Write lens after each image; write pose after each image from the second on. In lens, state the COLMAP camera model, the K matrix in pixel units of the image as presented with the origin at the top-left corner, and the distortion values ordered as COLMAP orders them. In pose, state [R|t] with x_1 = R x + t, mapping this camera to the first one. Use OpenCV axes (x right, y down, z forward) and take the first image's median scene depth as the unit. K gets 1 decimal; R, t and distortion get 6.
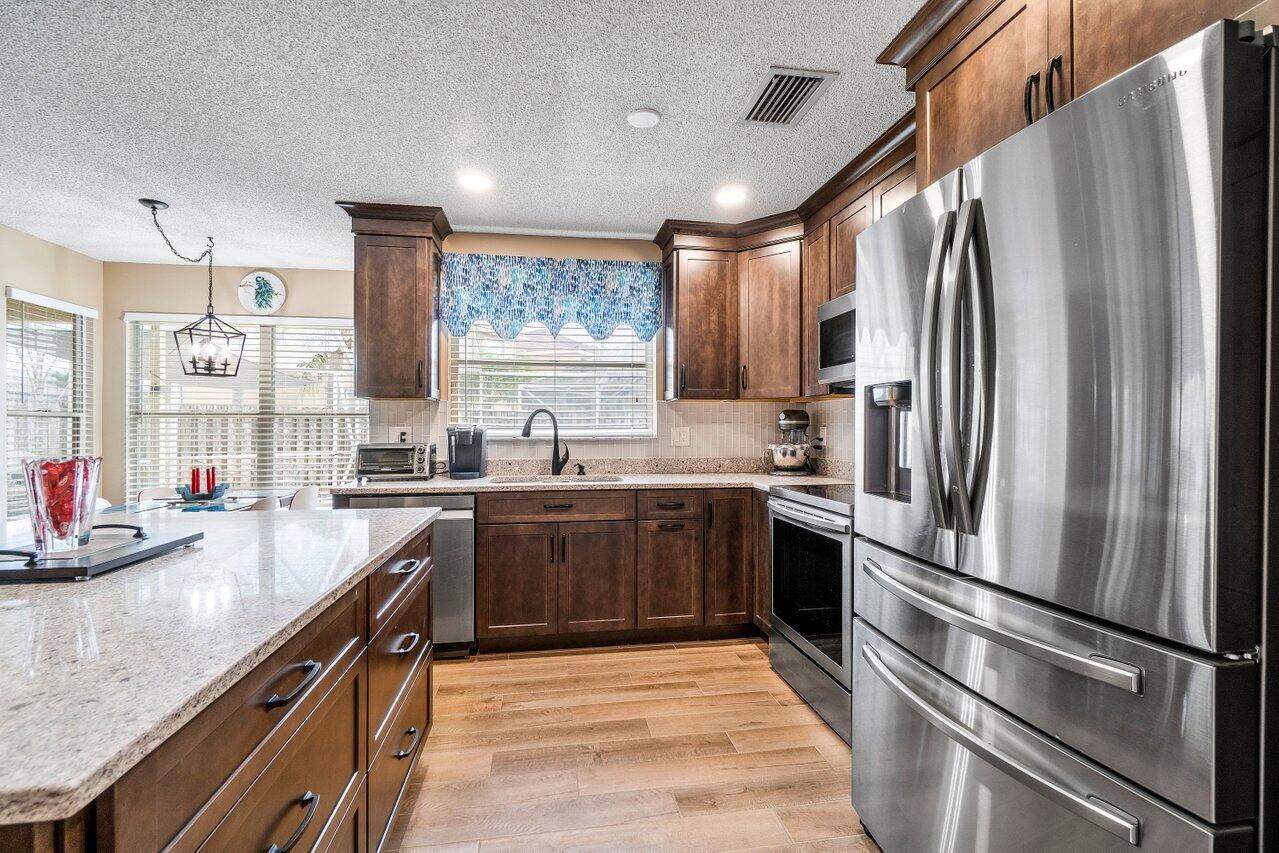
lens RADIAL K [[558.9, 0, 571.4], [0, 558.9, 432.3], [0, 0, 1]] dist [-0.006201, 0.000281]
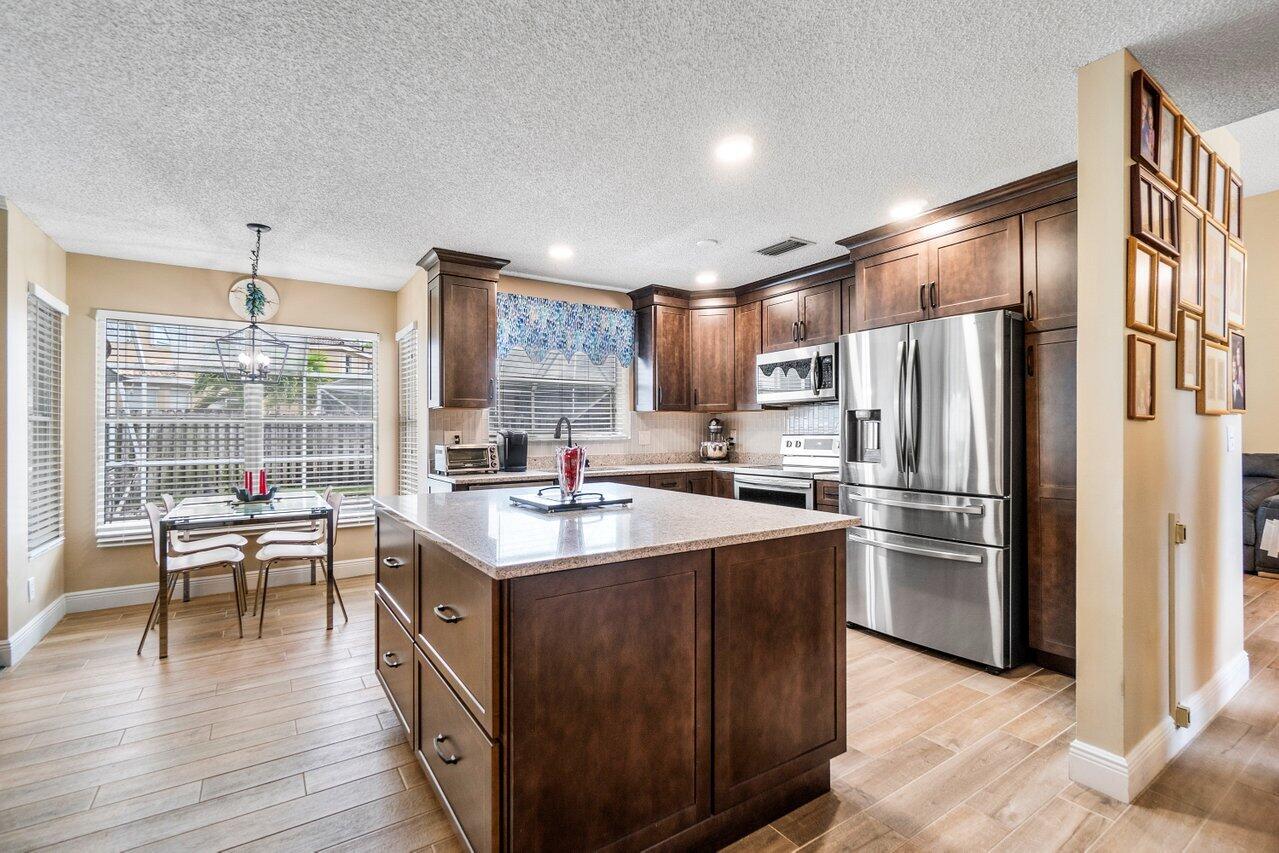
lens RADIAL K [[558.9, 0, 597.4], [0, 558.9, 429.8], [0, 0, 1]] dist [-0.006201, 0.000281]
pose [[0.916906, -0.001865, 0.399098, -0.488508], [0.006934, 0.999913, -0.011260, 0.003036], [-0.399042, 0.013092, 0.916839, -0.222980]]
